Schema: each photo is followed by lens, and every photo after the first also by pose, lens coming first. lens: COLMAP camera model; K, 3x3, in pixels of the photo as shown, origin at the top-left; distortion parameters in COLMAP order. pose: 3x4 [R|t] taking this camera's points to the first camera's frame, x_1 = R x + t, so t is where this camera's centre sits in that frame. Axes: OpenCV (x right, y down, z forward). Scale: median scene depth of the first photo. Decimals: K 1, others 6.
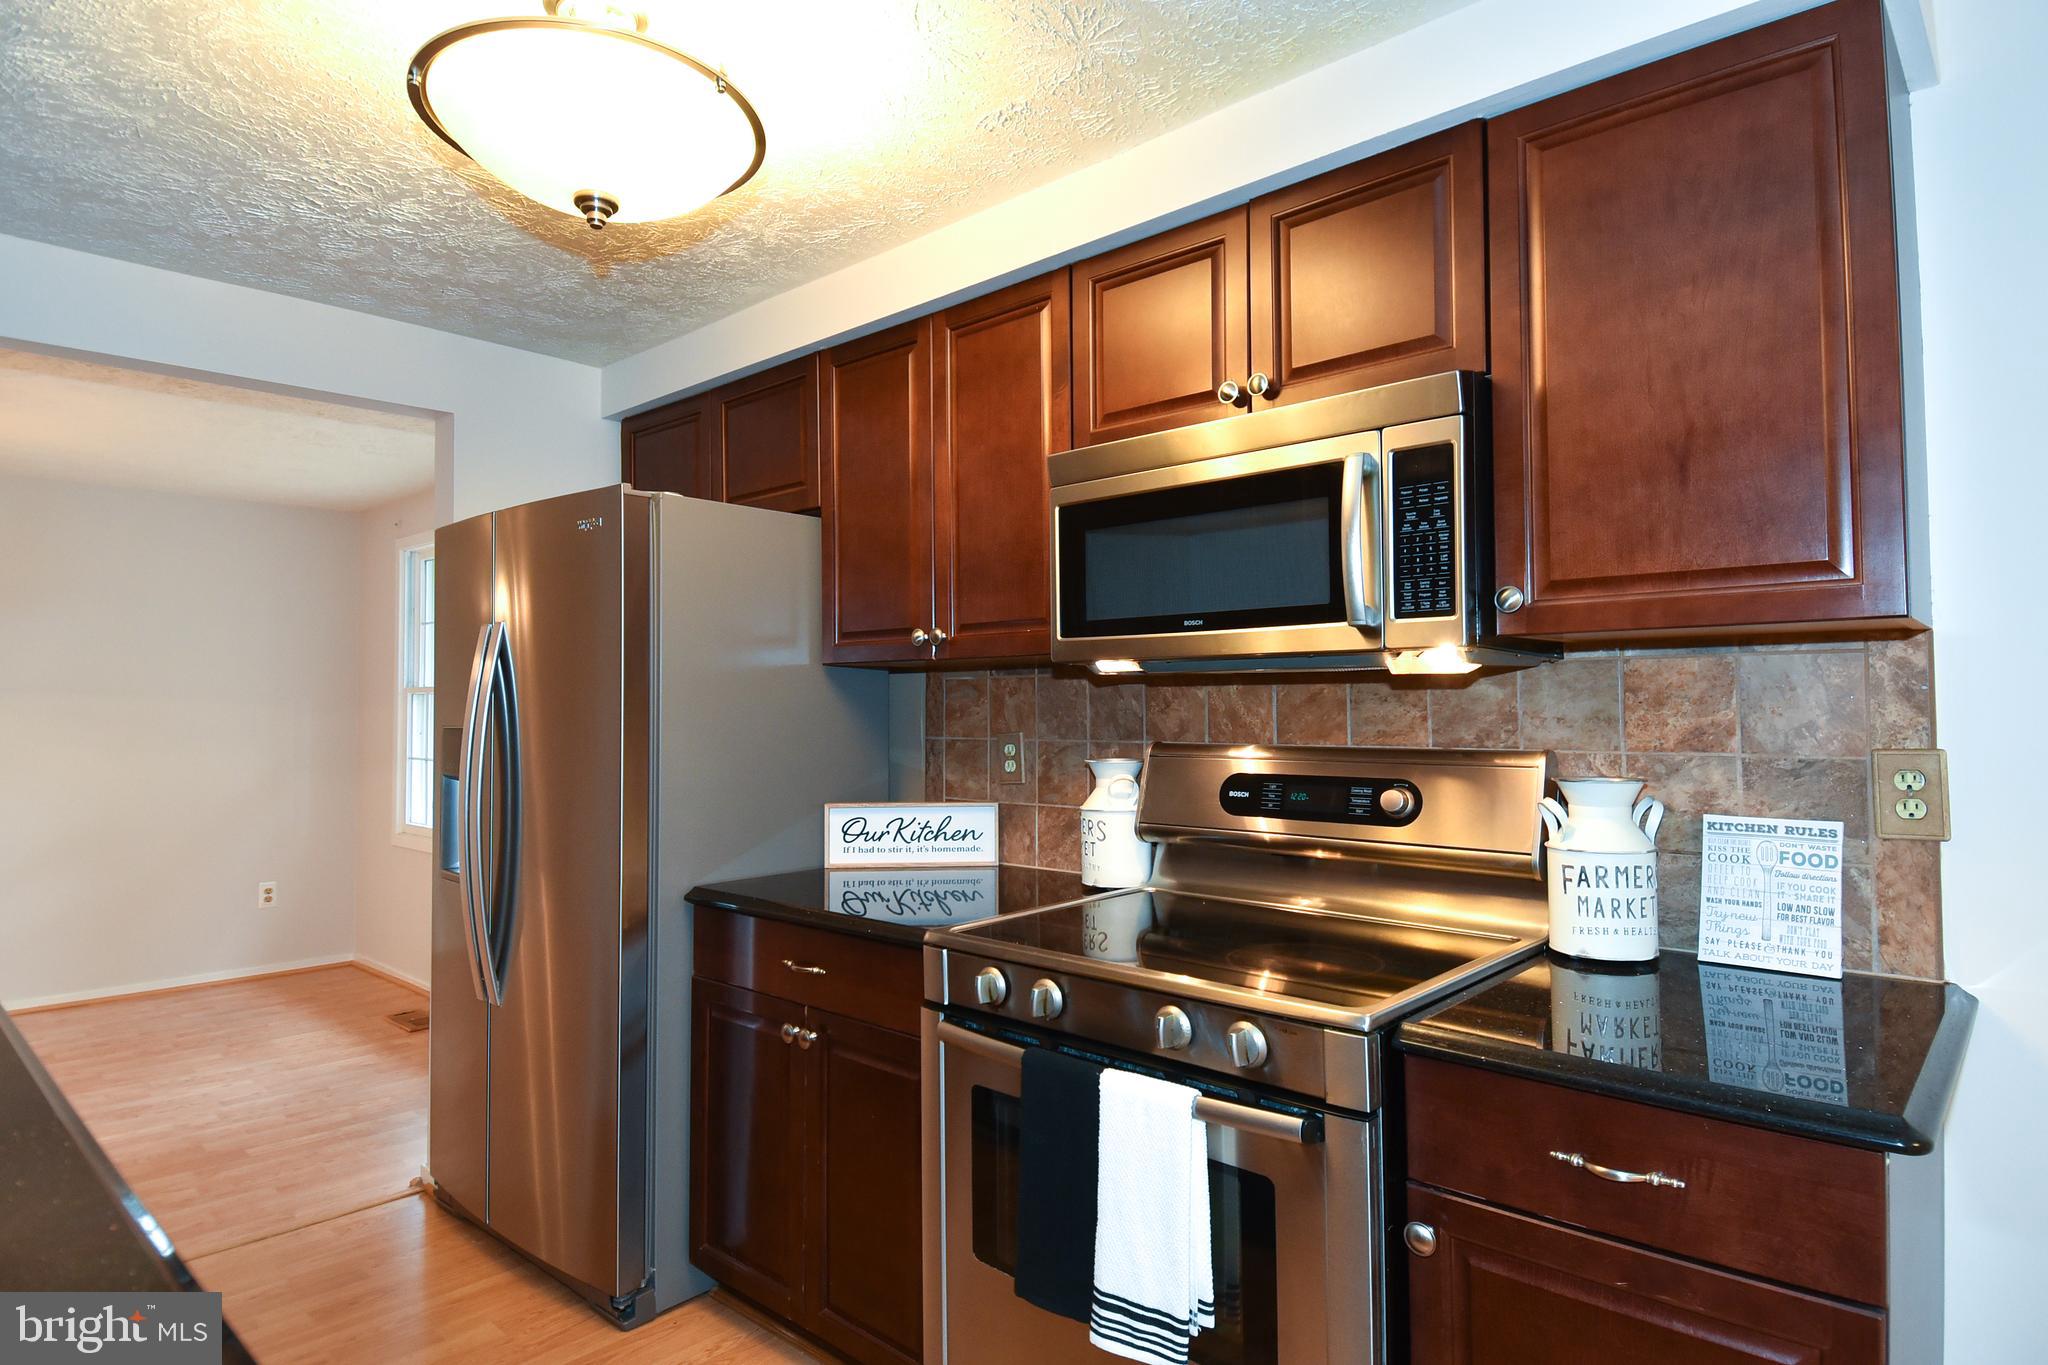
lens RADIAL K [[1137.2, 0, 1025.1], [0, 1137.2, 678.6], [0, 0, 1]] dist [0.035817, -0.052906]
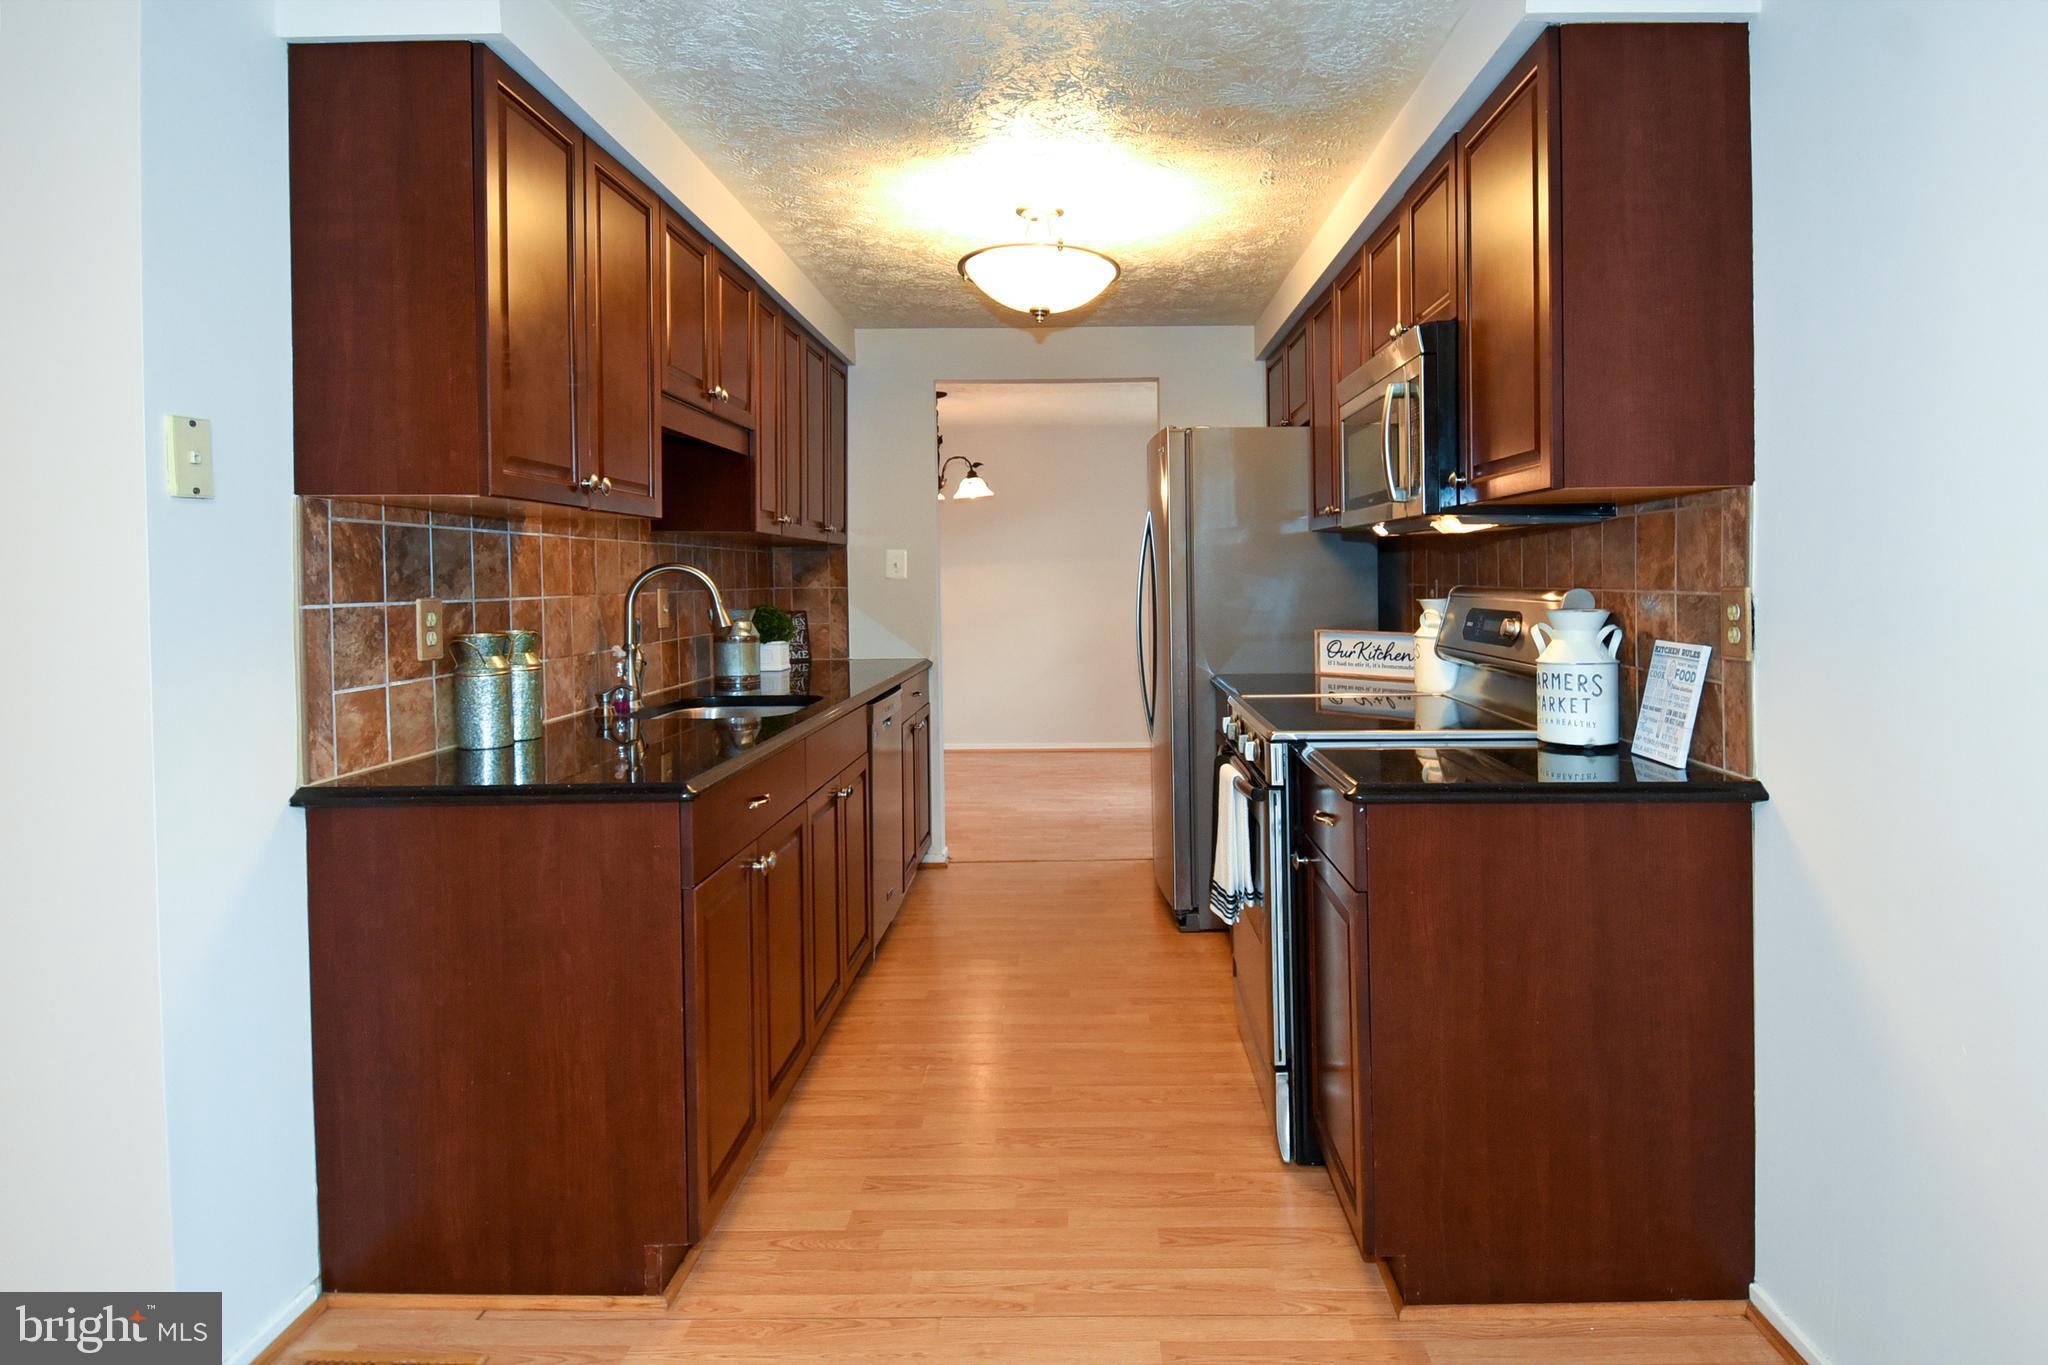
lens RADIAL K [[1108.3, 0, 1041.3], [0, 1108.3, 637.2], [0, 0, 1]] dist [0.043397, -0.048478]
pose [[0.666296, 0.044044, -0.744385, 1.093713], [0.019694, 0.996866, 0.076612, 0.009566], [0.745427, -0.065706, 0.663341, -0.319162]]
